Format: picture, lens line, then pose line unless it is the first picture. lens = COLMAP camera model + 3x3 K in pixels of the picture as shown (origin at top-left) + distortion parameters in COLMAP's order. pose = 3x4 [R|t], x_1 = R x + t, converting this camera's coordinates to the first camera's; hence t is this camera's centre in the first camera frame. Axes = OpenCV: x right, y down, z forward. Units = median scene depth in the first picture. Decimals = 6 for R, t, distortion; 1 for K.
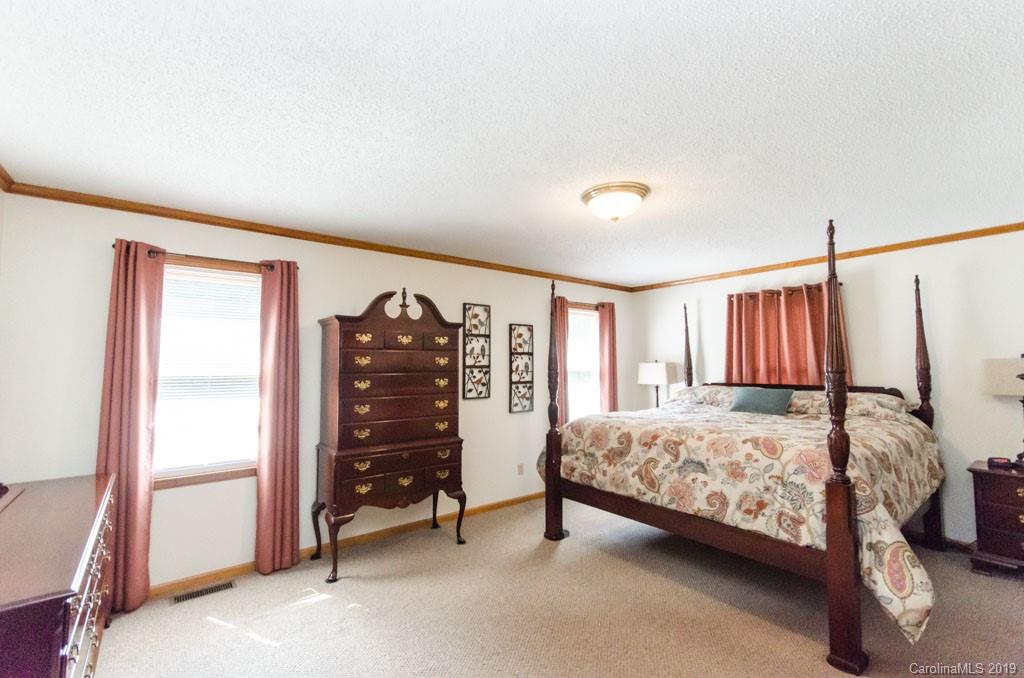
lens RADIAL K [[446.1, 0, 507.1], [0, 446.1, 340.8], [0, 0, 1]] dist [0.003313, 0.000047]
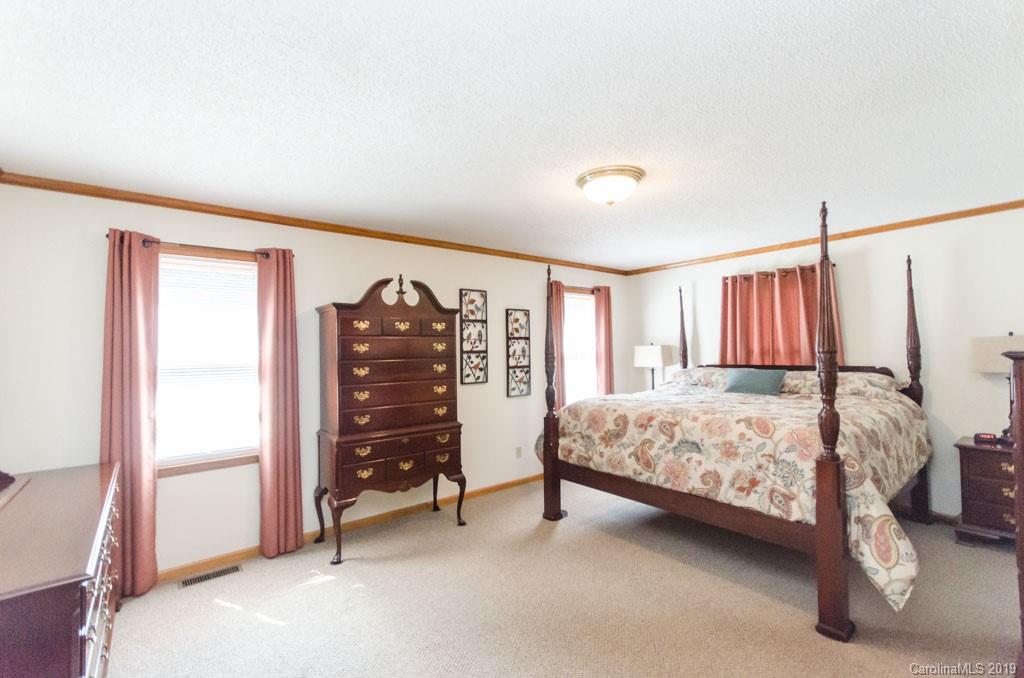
lens RADIAL K [[446.1, 0, 507.2], [0, 446.1, 340.6], [0, 0, 1]] dist [0.003313, 0.000047]
pose [[0.999868, -0.013790, 0.008562, -0.002252], [0.013494, 0.999339, 0.033748, -0.000971], [-0.009022, -0.033628, 0.999394, -0.009005]]
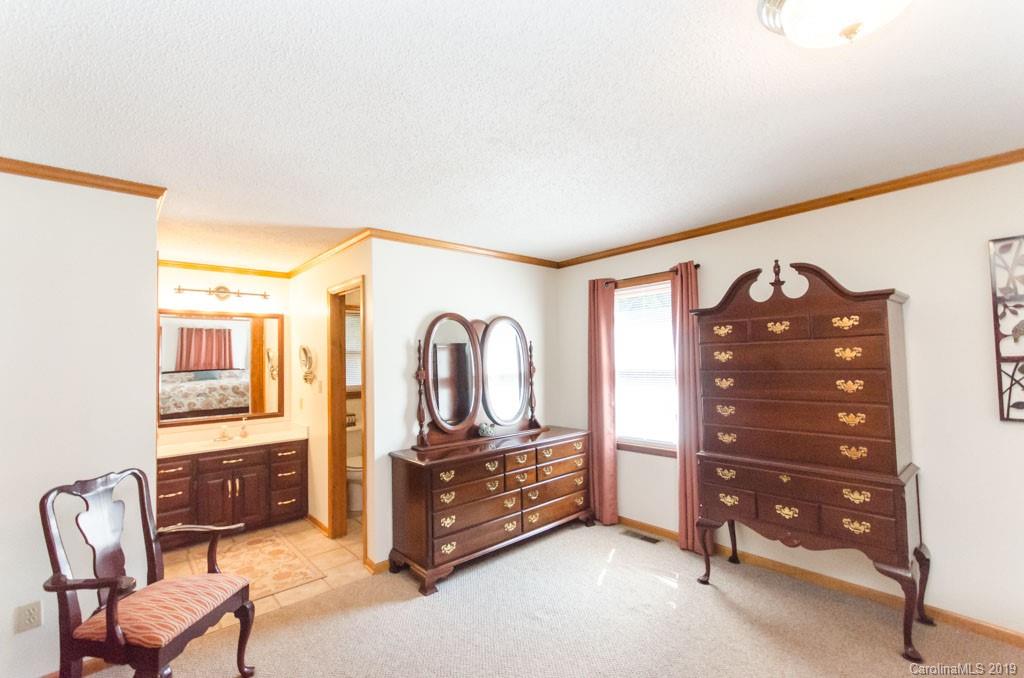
lens RADIAL K [[446.1, 0, 506.0], [0, 446.1, 340.2], [0, 0, 1]] dist [0.003313, 0.000047]
pose [[0.053978, -0.044899, -0.997532, 0.556935], [0.074462, 0.996388, -0.040818, 0.017643], [0.995762, -0.072075, 0.057126, 0.528138]]
